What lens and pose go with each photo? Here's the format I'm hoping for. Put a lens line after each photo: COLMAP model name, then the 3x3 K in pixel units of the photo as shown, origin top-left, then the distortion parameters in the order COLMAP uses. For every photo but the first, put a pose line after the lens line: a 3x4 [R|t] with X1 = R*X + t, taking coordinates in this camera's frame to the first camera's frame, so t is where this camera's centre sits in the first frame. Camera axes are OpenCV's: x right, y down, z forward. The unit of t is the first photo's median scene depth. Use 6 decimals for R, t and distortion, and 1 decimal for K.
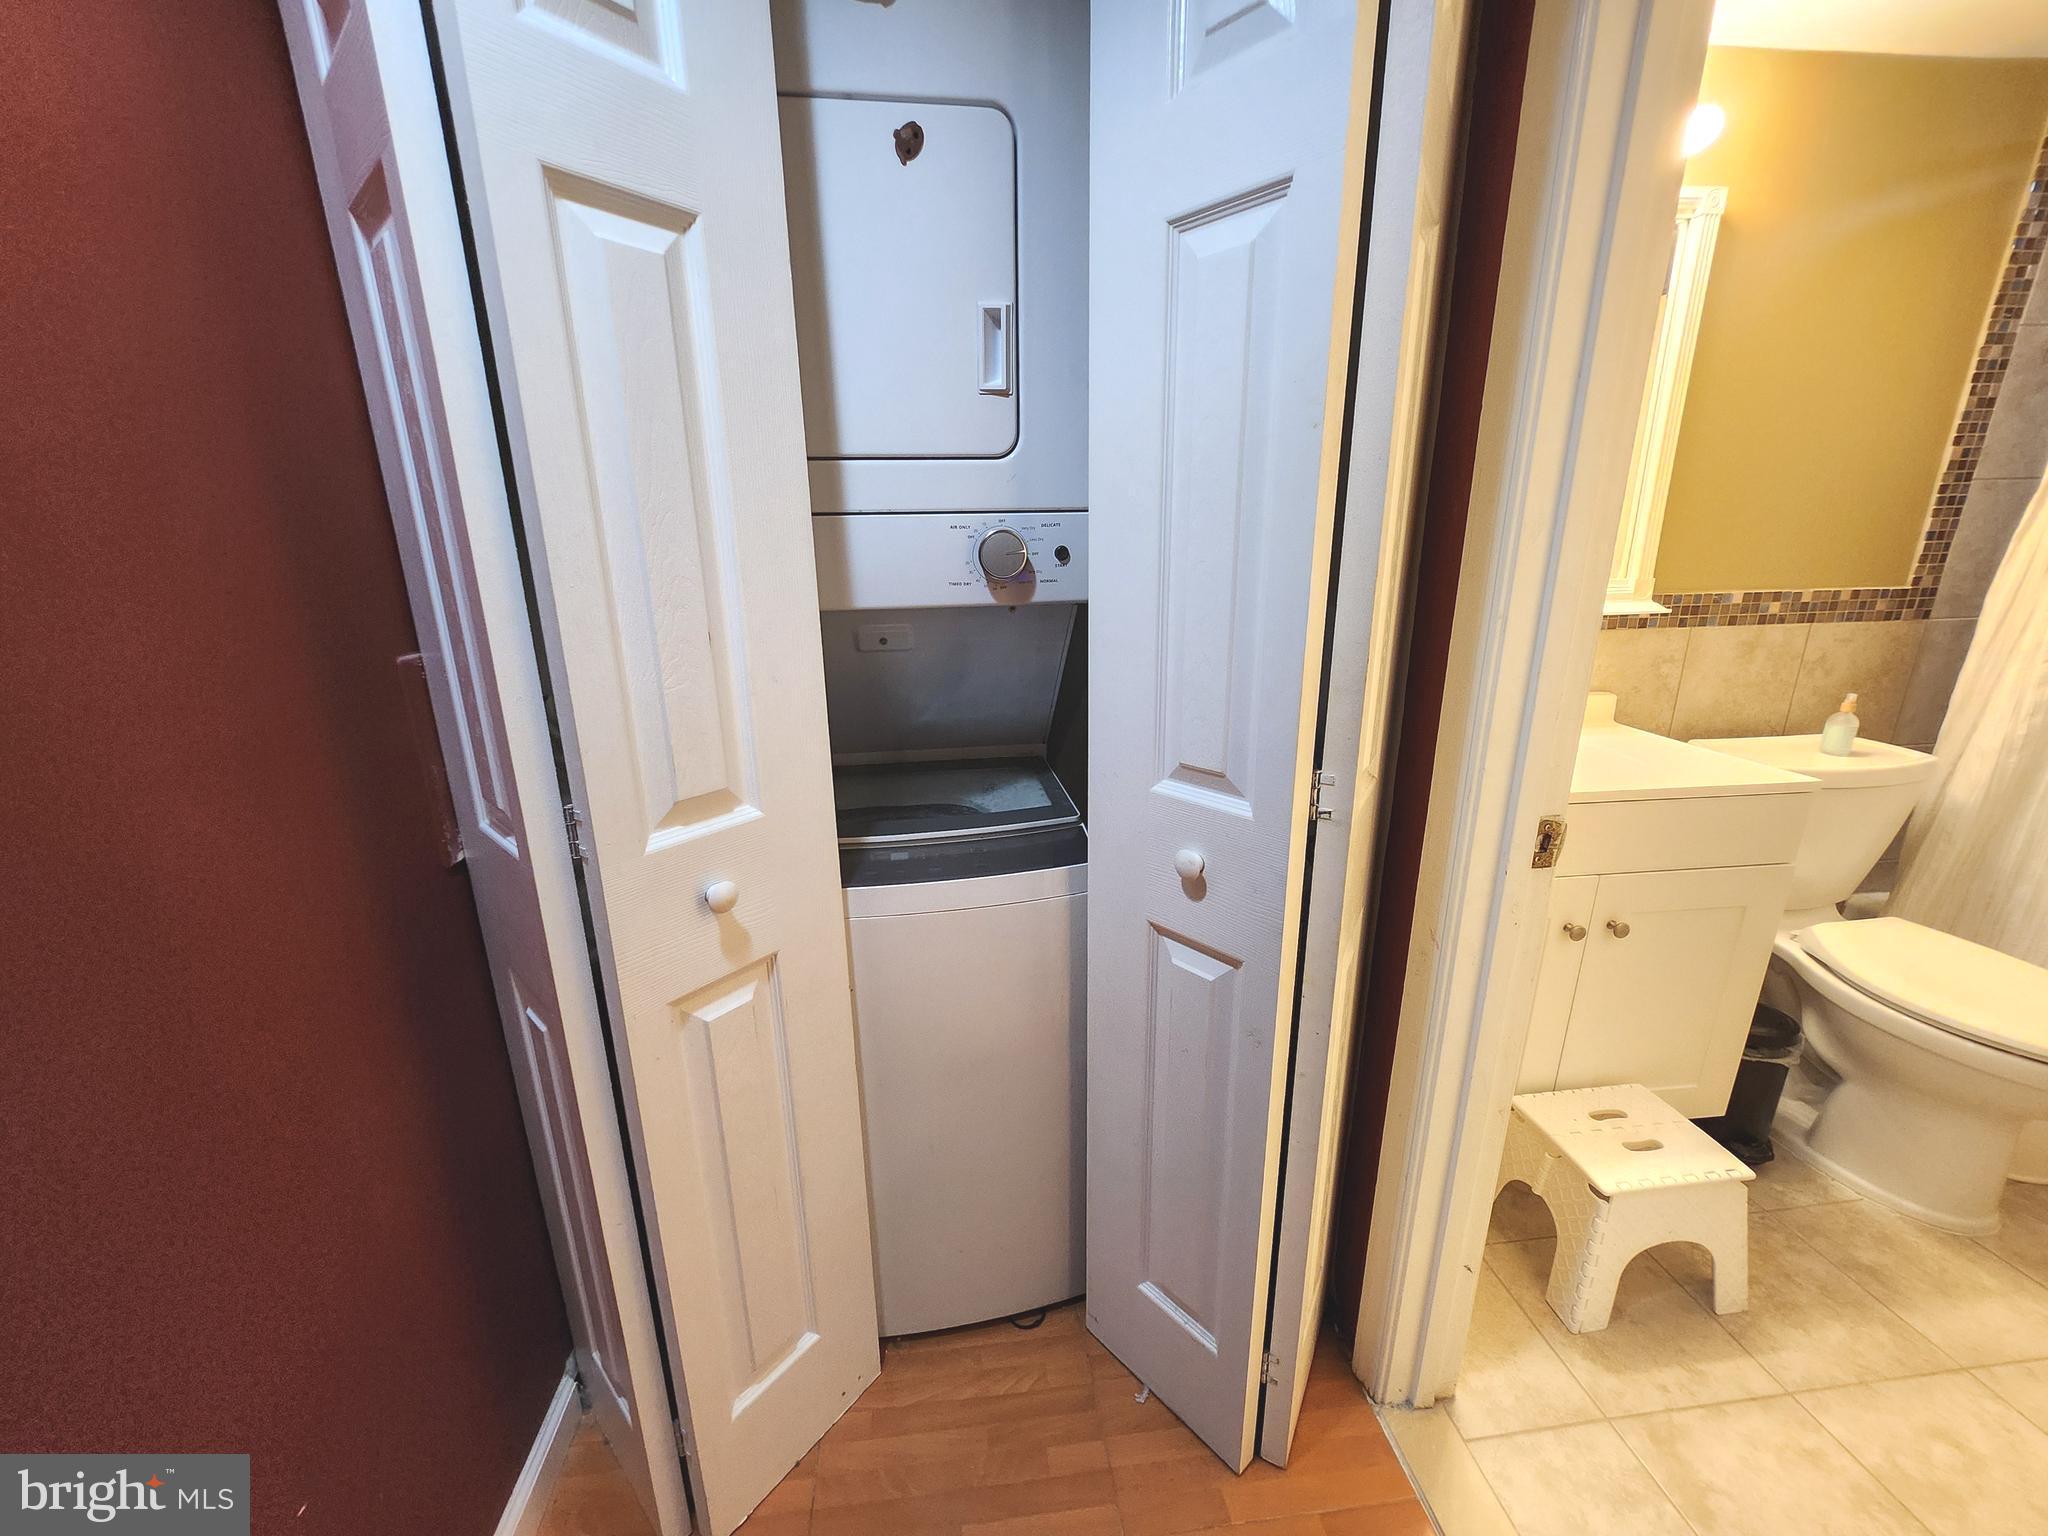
lens RADIAL K [[808.1, 0, 1011.4], [0, 808.1, 767.8], [0, 0, 1]] dist [-0.011207, 0.005022]
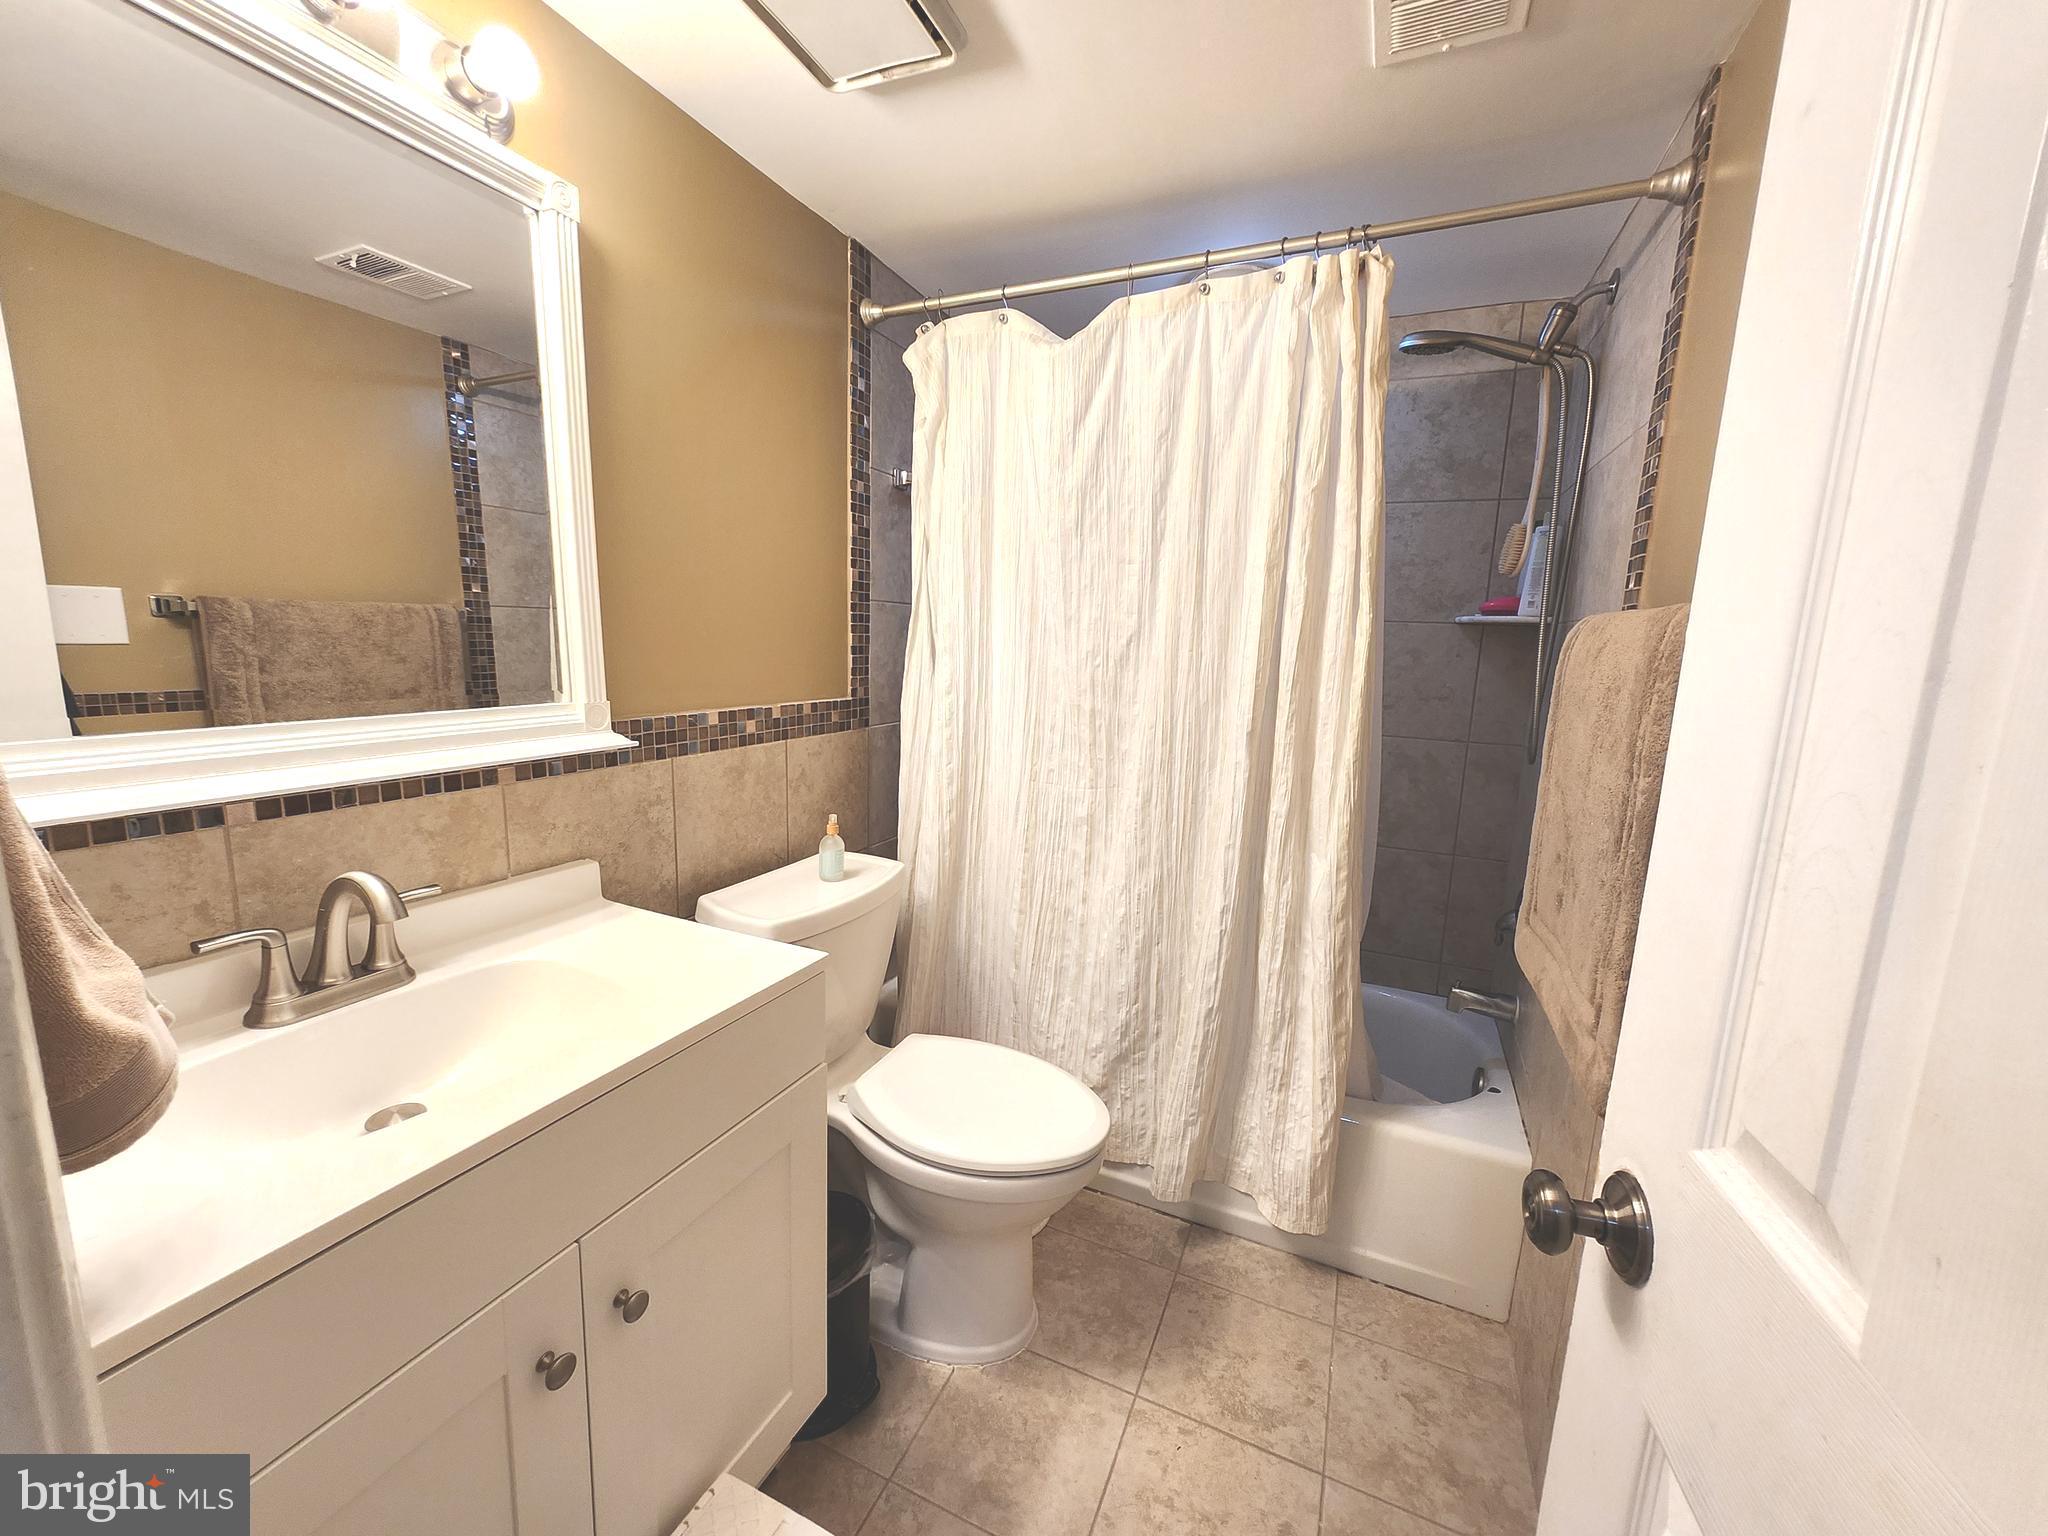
lens RADIAL K [[808.1, 0, 1011.4], [0, 808.1, 767.8], [0, 0, 1]] dist [-0.011207, 0.005022]
pose [[0.514705, -0.104163, 0.851016, 0.346328], [0.203219, 0.979128, -0.003066, -0.096295], [-0.832935, 0.174521, 0.525130, 0.311109]]
